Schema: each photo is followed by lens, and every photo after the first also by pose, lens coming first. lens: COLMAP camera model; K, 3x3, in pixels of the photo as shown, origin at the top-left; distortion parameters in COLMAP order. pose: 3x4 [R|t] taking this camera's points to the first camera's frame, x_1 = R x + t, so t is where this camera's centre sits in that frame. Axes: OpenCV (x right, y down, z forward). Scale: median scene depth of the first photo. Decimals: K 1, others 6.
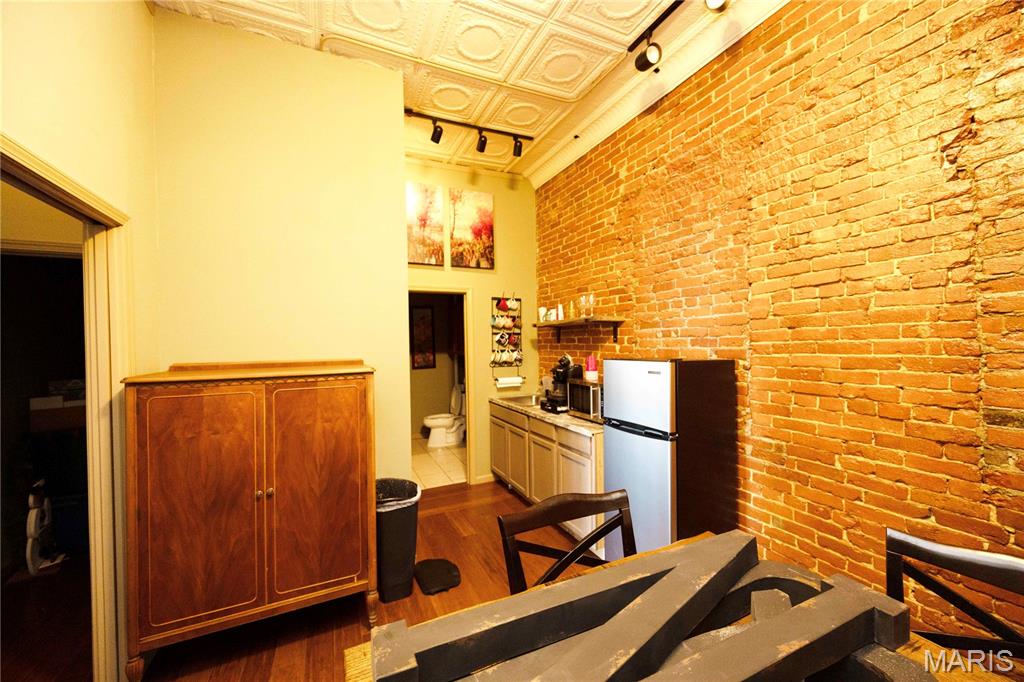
lens RADIAL K [[387.7, 0, 509.1], [0, 387.7, 342.7], [0, 0, 1]] dist [-0.006324, 0.000167]
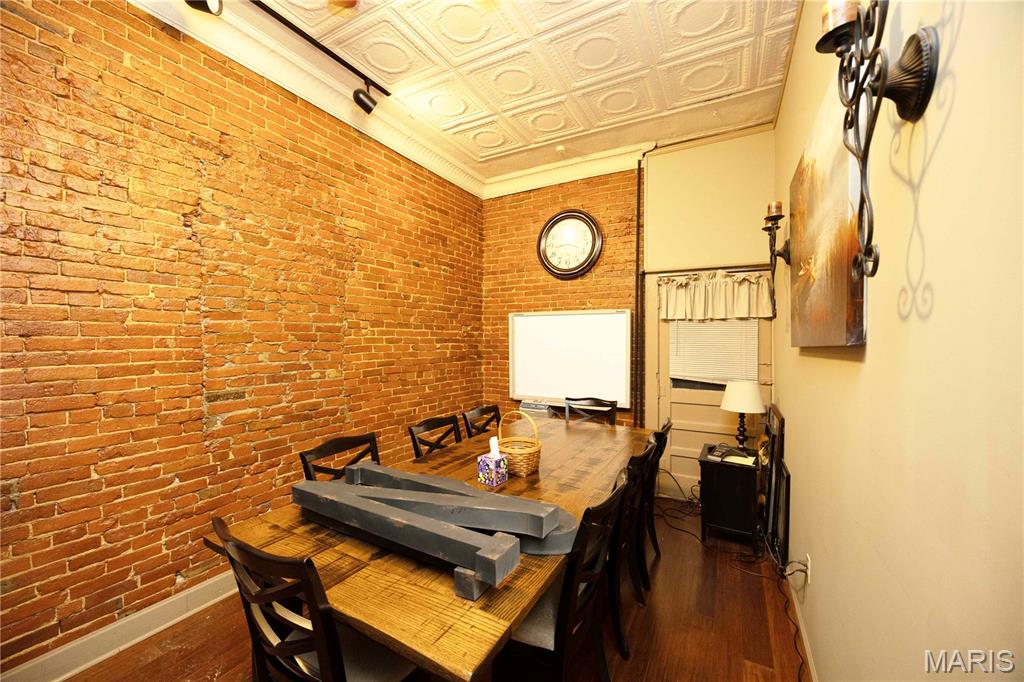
lens RADIAL K [[387.7, 0, 515.8], [0, 387.7, 342.4], [0, 0, 1]] dist [-0.006324, 0.000167]
pose [[-0.588974, 0.013959, 0.808031, -0.665331], [0.014125, 0.999876, -0.006977, -0.005116], [-0.808029, 0.007305, -0.589098, 0.772195]]
